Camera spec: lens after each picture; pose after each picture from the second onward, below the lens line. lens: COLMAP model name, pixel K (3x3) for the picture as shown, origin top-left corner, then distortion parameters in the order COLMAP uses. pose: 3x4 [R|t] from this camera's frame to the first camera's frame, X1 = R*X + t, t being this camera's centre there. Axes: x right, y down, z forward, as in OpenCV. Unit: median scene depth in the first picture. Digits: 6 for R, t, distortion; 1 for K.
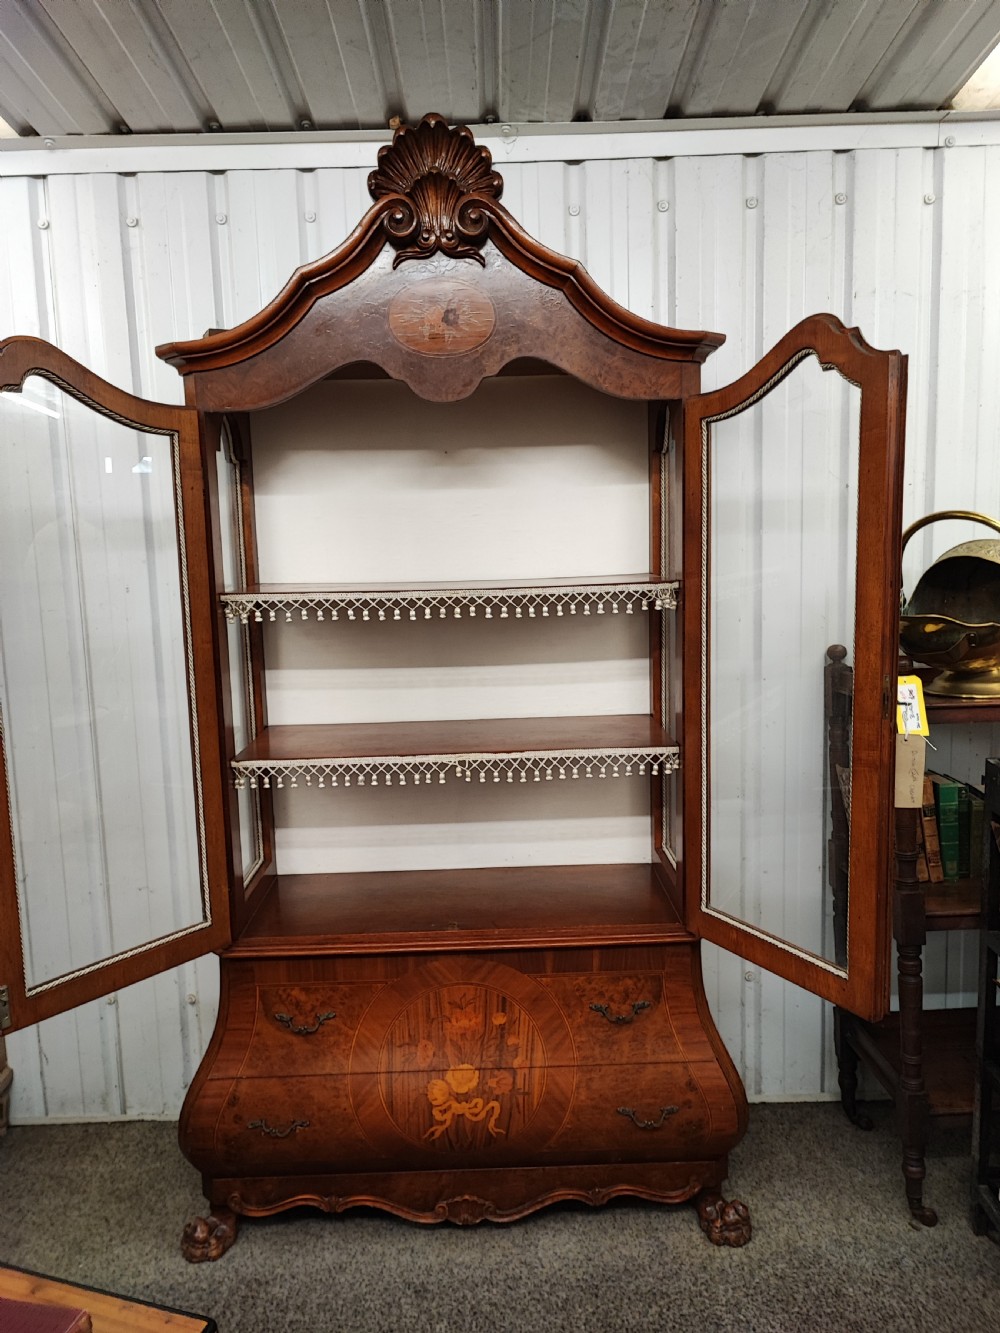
lens RADIAL K [[970.9, 0, 509.8], [0, 970.9, 661.7], [0, 0, 1]] dist [0.038724, -0.053155]
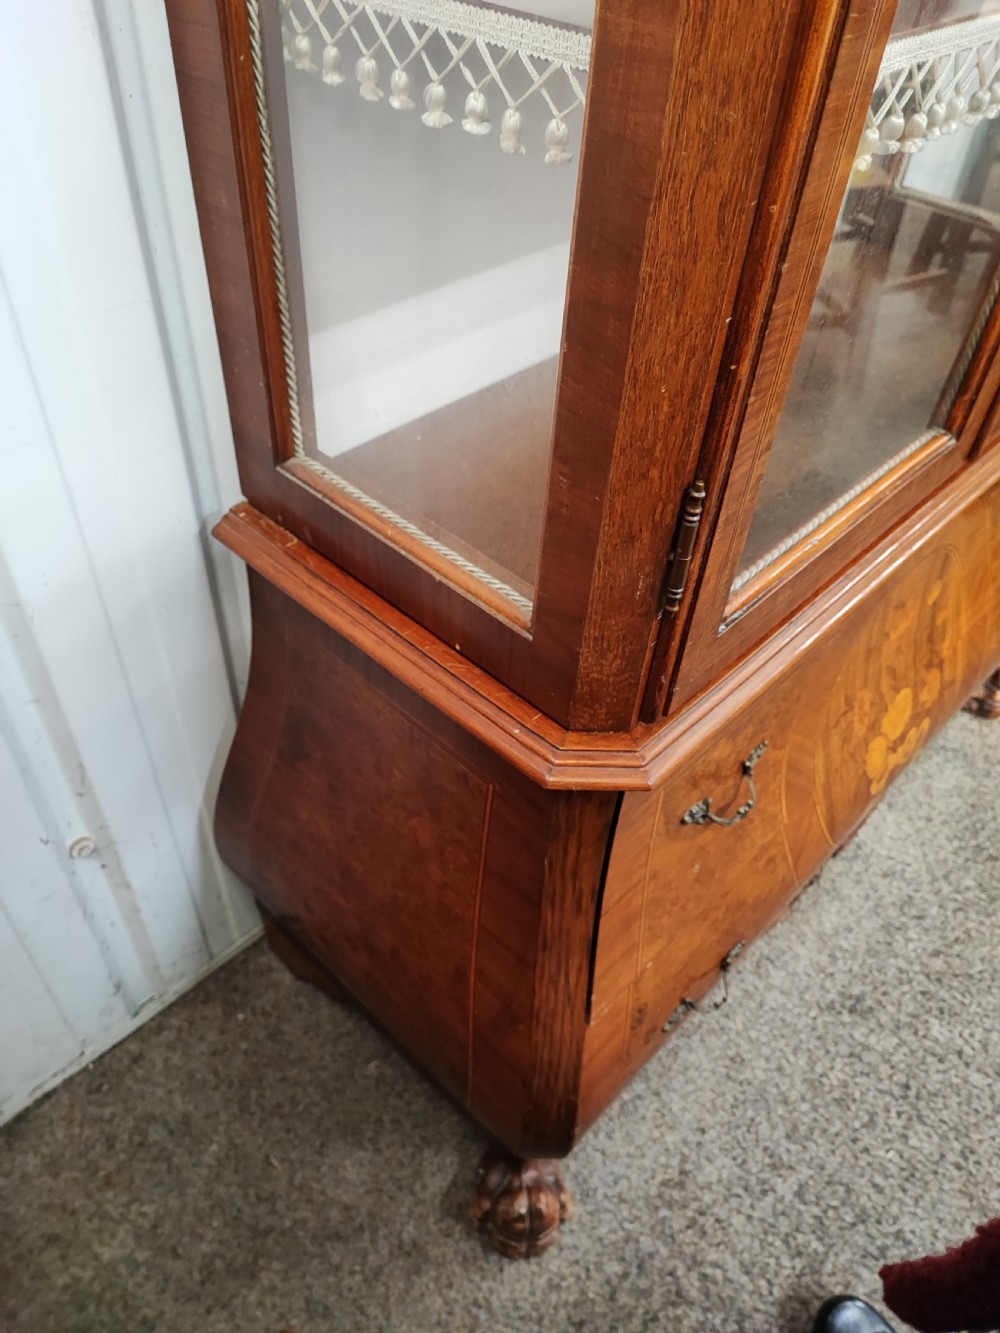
lens RADIAL K [[970.9, 0, 507.6], [0, 970.9, 671.5], [0, 0, 1]] dist [0.038724, -0.053155]
pose [[0.701824, -0.452291, 0.550341, -0.482869], [0.023924, 0.787101, 0.616360, 0.077392], [-0.711949, -0.419410, 0.563227, 0.866692]]
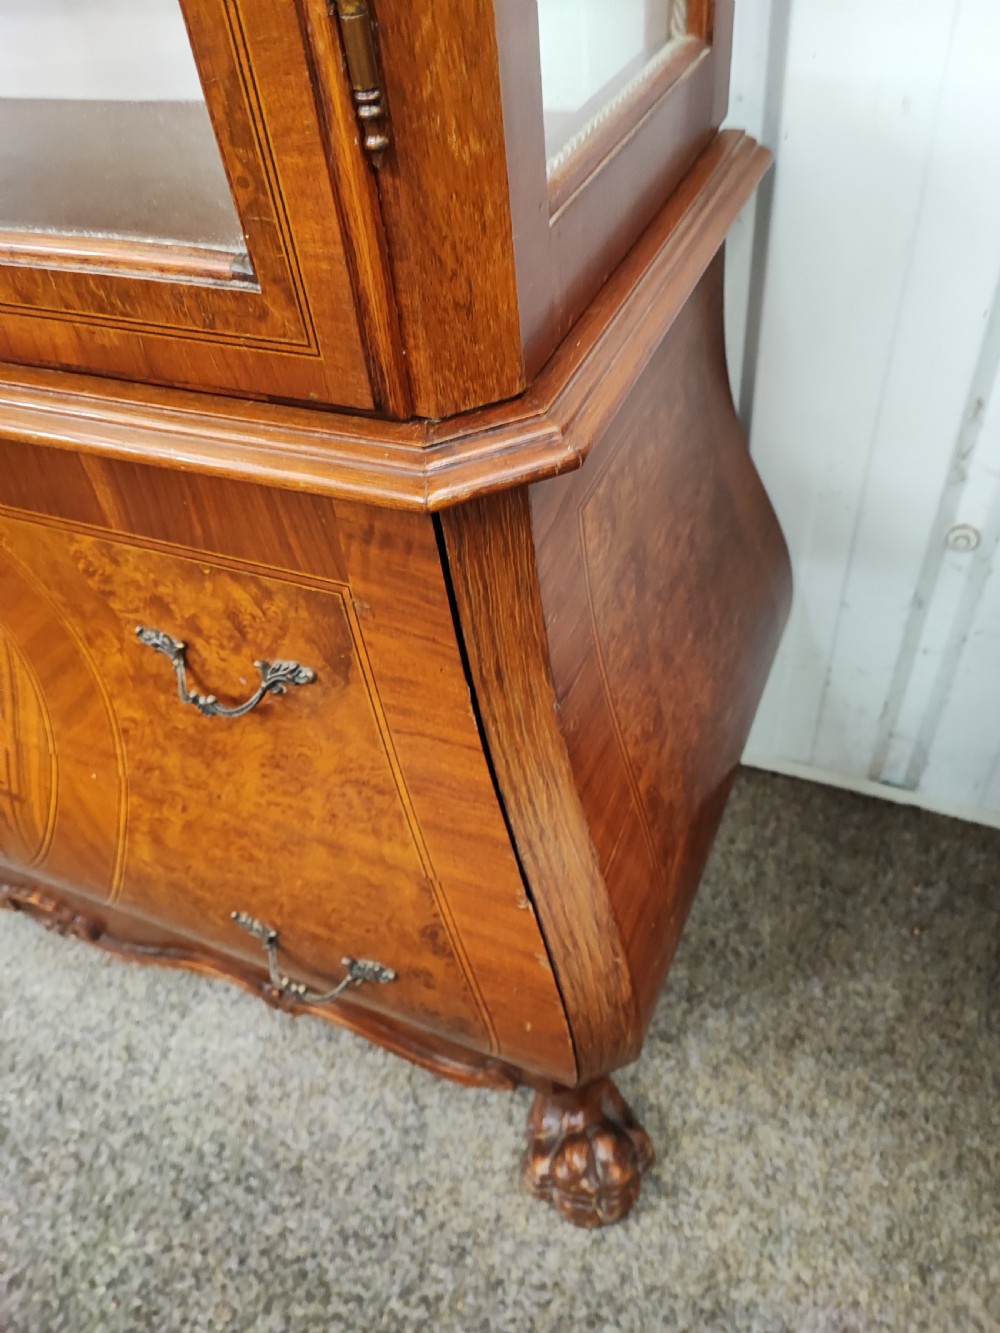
lens RADIAL K [[970.9, 0, 501.7], [0, 970.9, 664.8], [0, 0, 1]] dist [0.038724, -0.053155]
pose [[0.911333, 0.252672, -0.325006, 0.278383], [0.003300, 0.784974, 0.619521, 0.188304], [0.411656, -0.565662, 0.714539, 0.848247]]
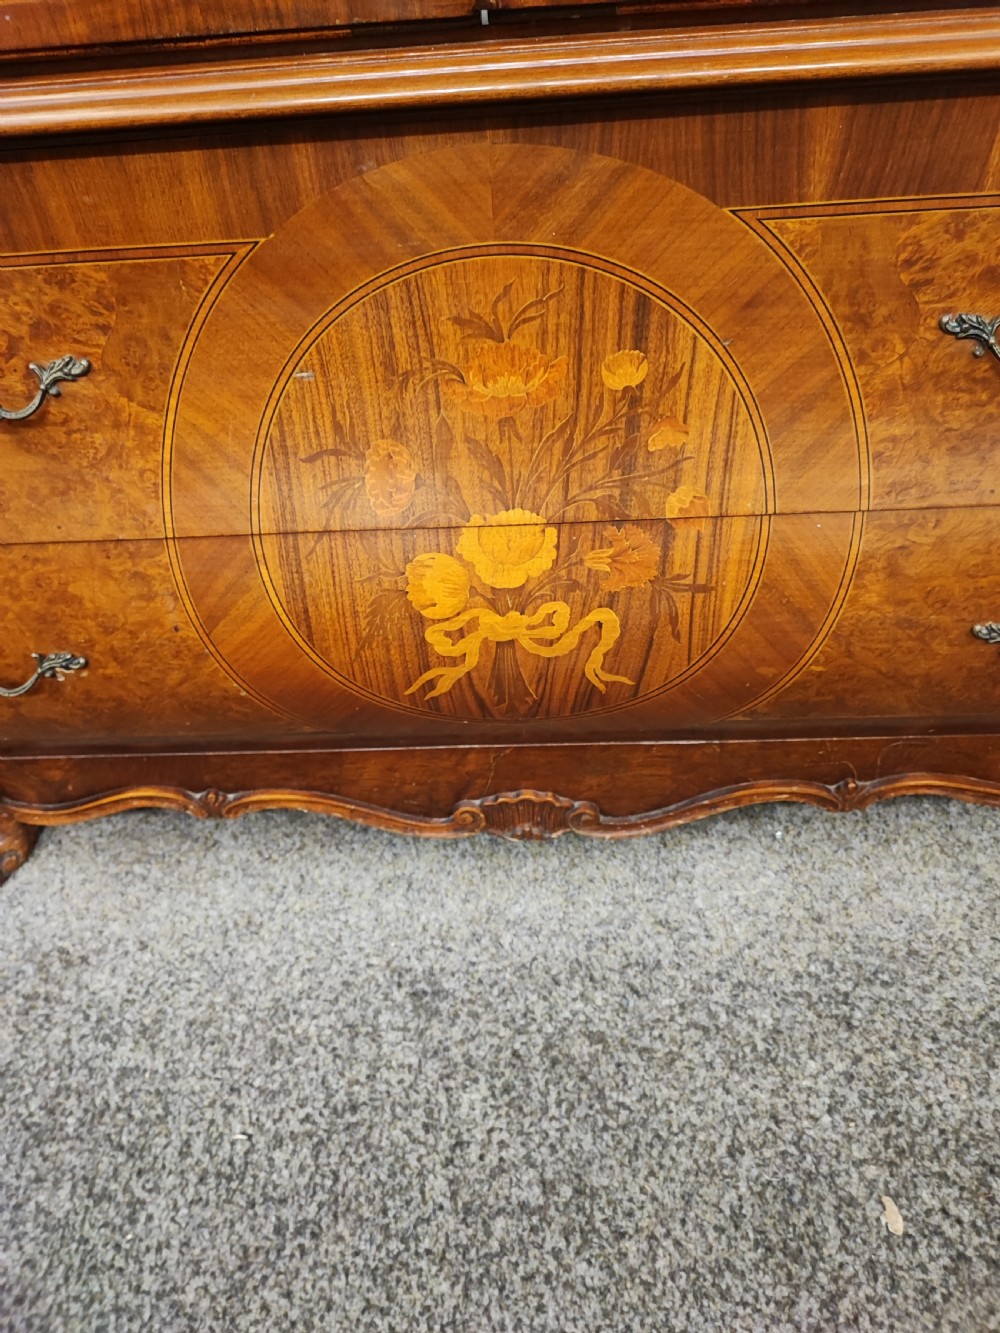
lens RADIAL K [[970.9, 0, 507.0], [0, 970.9, 651.9], [0, 0, 1]] dist [0.038724, -0.053155]
pose [[0.998141, 0.001172, -0.060928, -0.028711], [0.033355, 0.826243, 0.562325, 0.271041], [0.051001, -0.563312, 0.824669, 0.709784]]
